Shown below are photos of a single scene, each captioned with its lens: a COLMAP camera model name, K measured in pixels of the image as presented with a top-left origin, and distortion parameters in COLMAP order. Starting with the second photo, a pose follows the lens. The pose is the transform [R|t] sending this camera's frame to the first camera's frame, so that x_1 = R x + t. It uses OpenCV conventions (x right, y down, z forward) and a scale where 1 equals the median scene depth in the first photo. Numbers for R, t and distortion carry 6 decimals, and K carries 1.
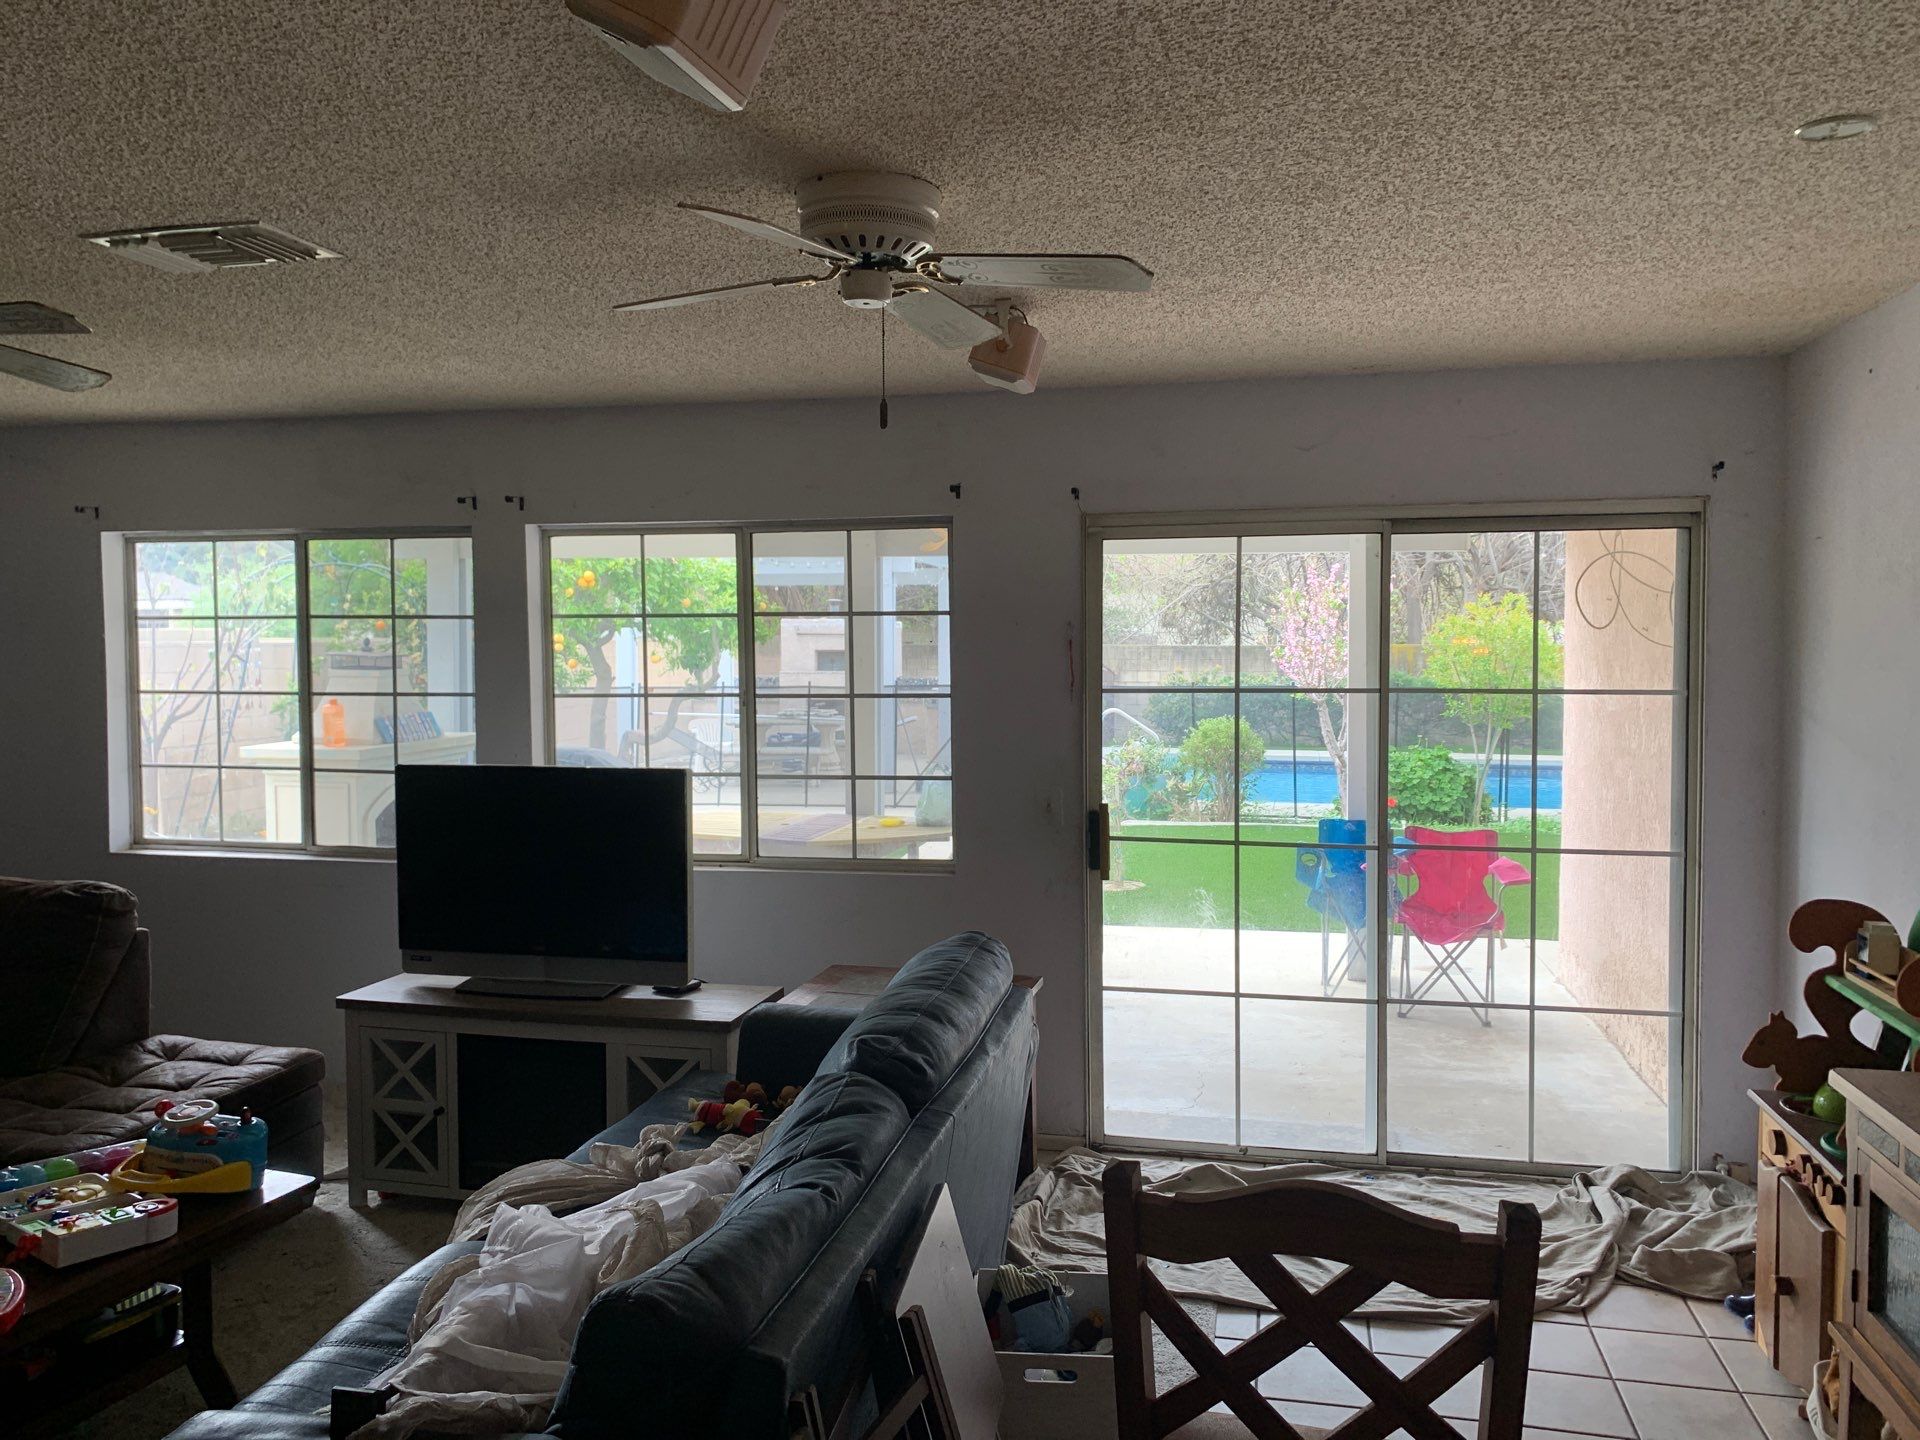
lens RADIAL K [[1426.1, 0, 964.7], [0, 1426.1, 716.4], [0, 0, 1]] dist [0.012108, -0.005425]
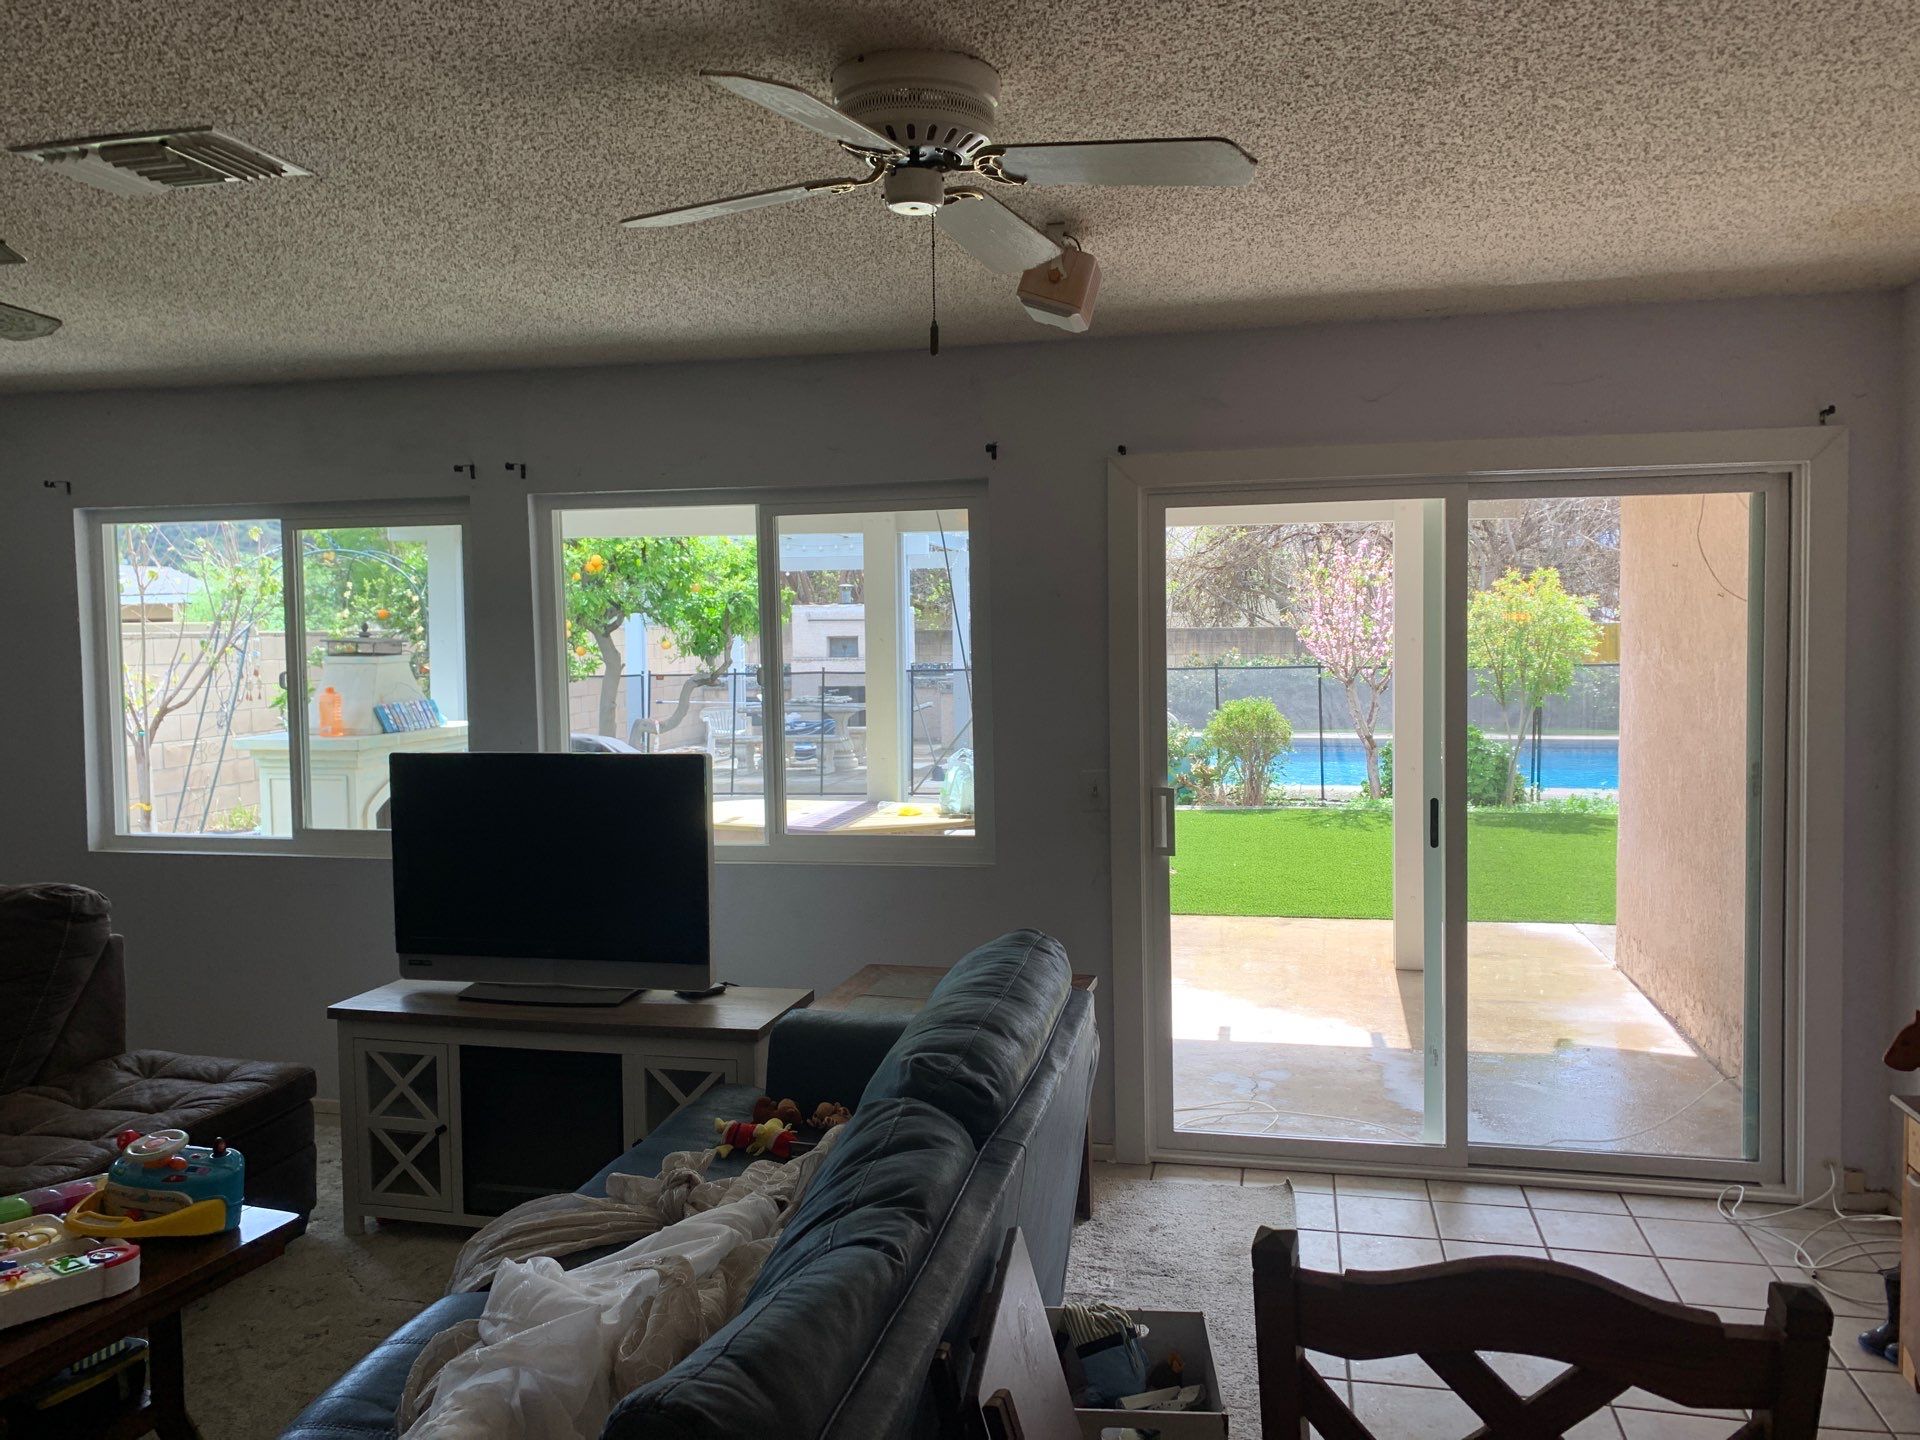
lens RADIAL K [[1388.1, 0, 965.9], [0, 1388.1, 713.1], [0, 0, 1]] dist [0.008428, 0.001259]
pose [[0.999935, -0.011237, 0.001808, -0.035884], [0.011228, 0.999925, 0.004883, 0.009873], [-0.001863, -0.004862, 0.999986, 0.132082]]
